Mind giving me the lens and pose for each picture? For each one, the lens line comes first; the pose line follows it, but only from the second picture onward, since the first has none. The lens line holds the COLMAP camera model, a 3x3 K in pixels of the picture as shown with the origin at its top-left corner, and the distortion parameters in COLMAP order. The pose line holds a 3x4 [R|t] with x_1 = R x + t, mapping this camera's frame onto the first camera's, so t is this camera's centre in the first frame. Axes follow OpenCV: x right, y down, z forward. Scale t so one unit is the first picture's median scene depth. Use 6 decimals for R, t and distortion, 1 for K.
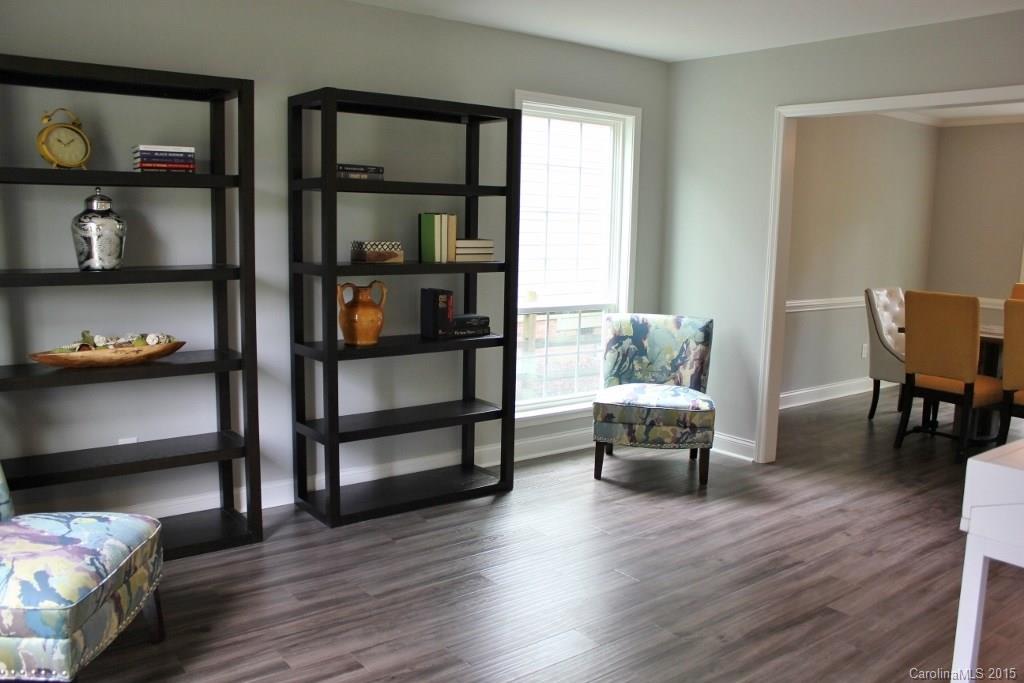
lens RADIAL K [[852.5, 0, 516.3], [0, 852.5, 341.0], [0, 0, 1]] dist [-0.152350, 0.122627]
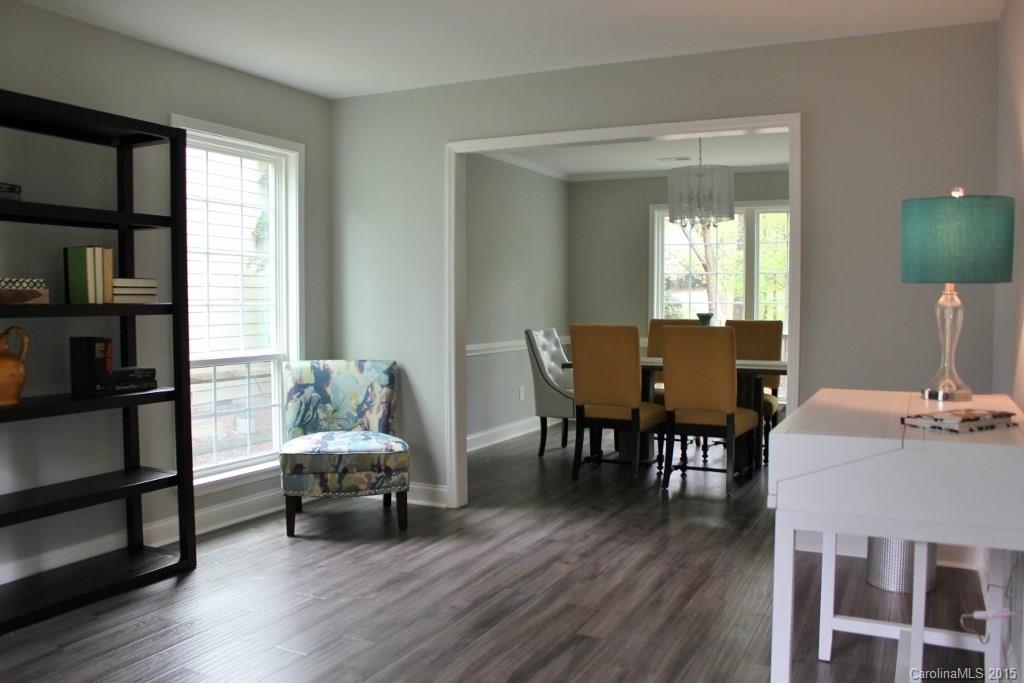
lens RADIAL K [[852.5, 0, 512.0], [0, 852.5, 335.9], [0, 0, 1]] dist [-0.152350, 0.122627]
pose [[0.904112, -0.044685, 0.424952, -0.061019], [0.084388, 0.993602, -0.075061, 0.032727], [-0.418879, 0.103724, 0.902099, 0.089450]]
